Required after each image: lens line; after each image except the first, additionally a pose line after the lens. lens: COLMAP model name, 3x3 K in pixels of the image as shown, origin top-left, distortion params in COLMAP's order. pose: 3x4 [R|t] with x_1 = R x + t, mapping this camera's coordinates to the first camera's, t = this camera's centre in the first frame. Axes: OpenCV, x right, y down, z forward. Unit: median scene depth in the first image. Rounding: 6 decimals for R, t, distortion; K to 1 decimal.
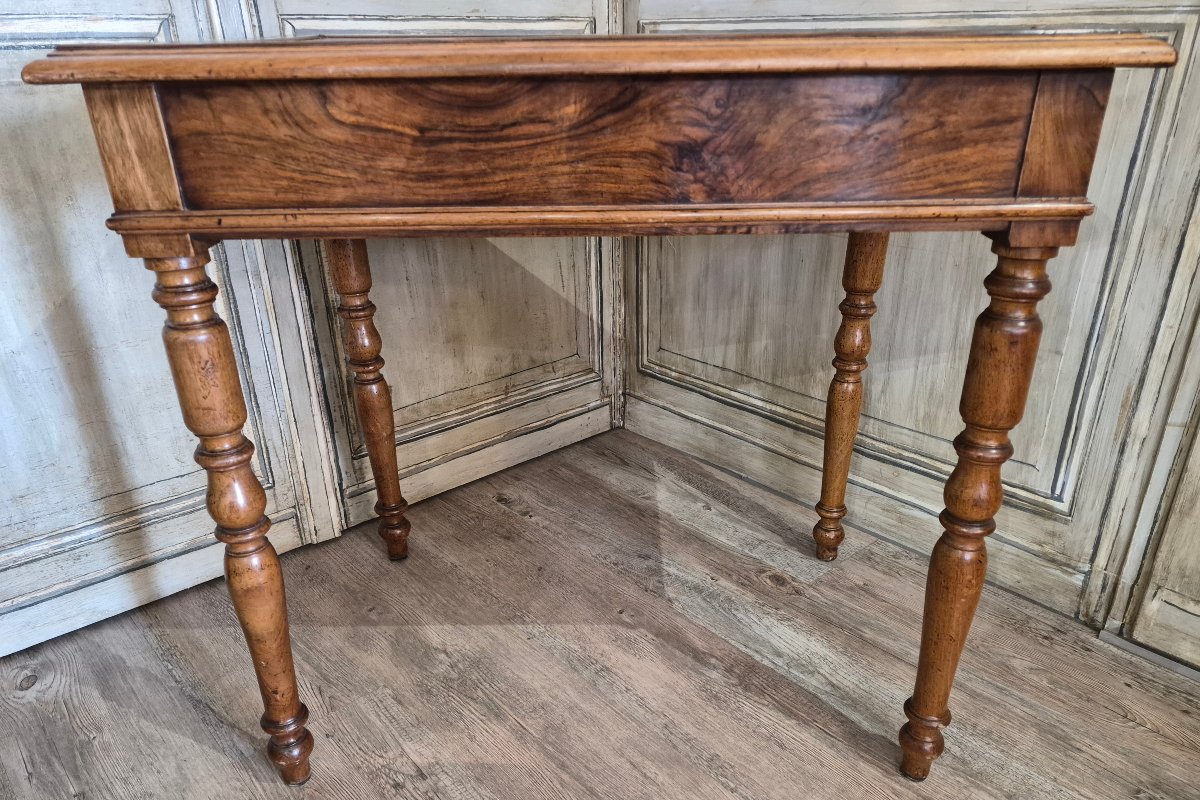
lens RADIAL K [[836.4, 0, 599.4], [0, 836.4, 446.7], [0, 0, 1]] dist [0.082754, -0.104892]
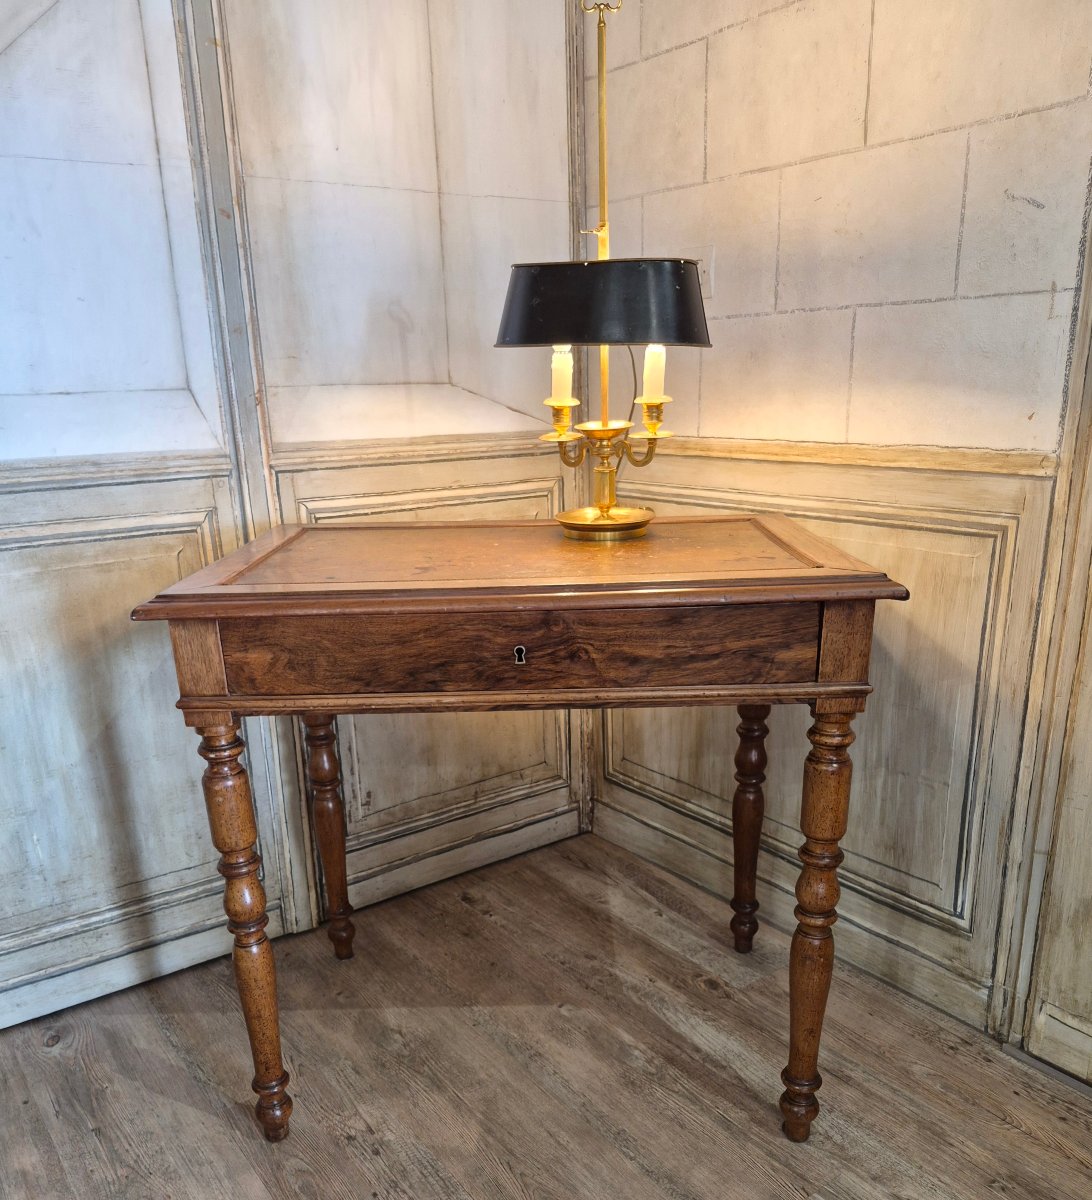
lens RADIAL K [[1012.5, 0, 546.5], [0, 1012.5, 699.0], [0, 0, 1]] dist [0.108288, -0.170260]
pose [[0.995760, 0.018116, -0.090183, 0.126962], [-0.030510, 0.989961, -0.138007, -0.017042], [0.086778, 0.140173, 0.986317, -0.398923]]
